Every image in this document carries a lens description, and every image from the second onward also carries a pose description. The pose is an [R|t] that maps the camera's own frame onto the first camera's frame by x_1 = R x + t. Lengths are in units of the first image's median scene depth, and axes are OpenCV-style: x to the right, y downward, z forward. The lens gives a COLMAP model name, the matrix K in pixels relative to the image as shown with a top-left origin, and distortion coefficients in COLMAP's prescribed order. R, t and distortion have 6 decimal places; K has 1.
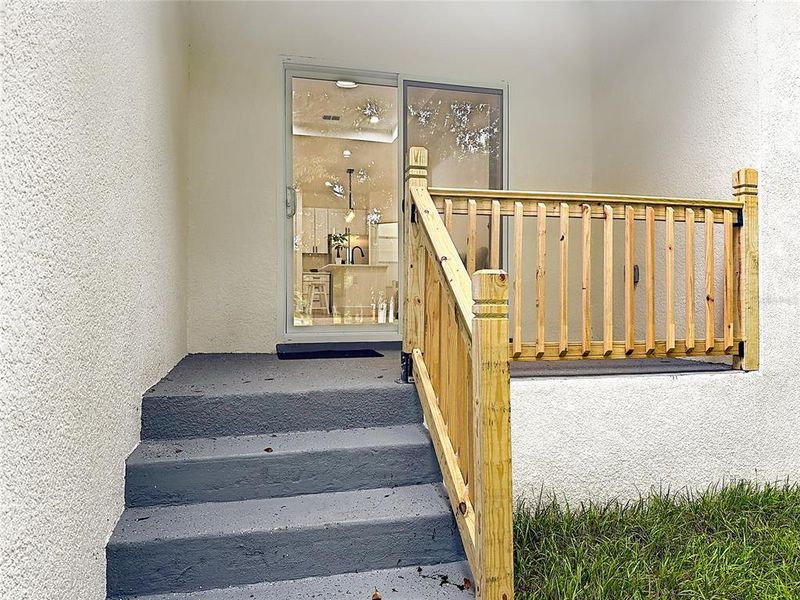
lens RADIAL K [[582.8, 0, 402.6], [0, 582.8, 297.5], [0, 0, 1]] dist [0.002755, -0.000883]
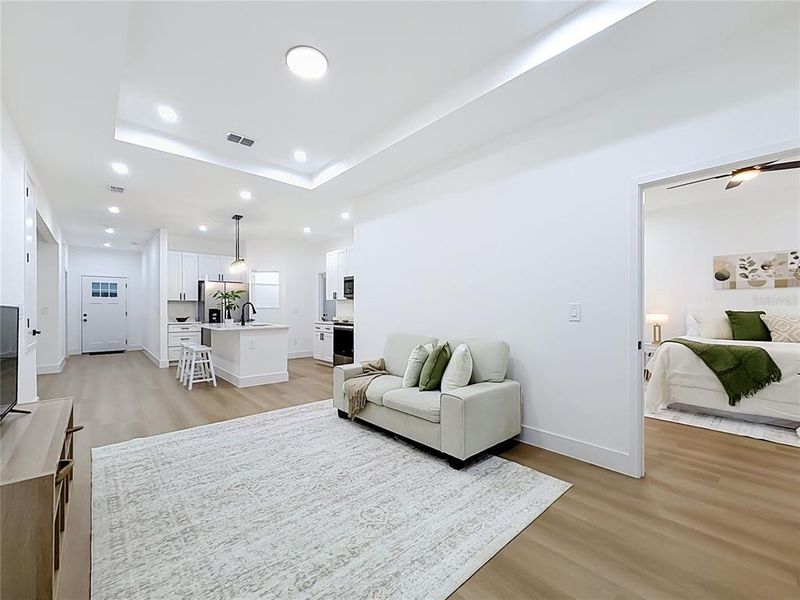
lens RADIAL K [[330.0, 0, 401.4], [0, 330.0, 307.5], [0, 0, 1]] dist [-0.010358, 0.000734]
pose [[0.877101, 0.003942, 0.480290, -0.097679], [-0.008287, 0.999942, 0.006925, -0.072798], [-0.480235, -0.010054, 0.877082, 0.375517]]
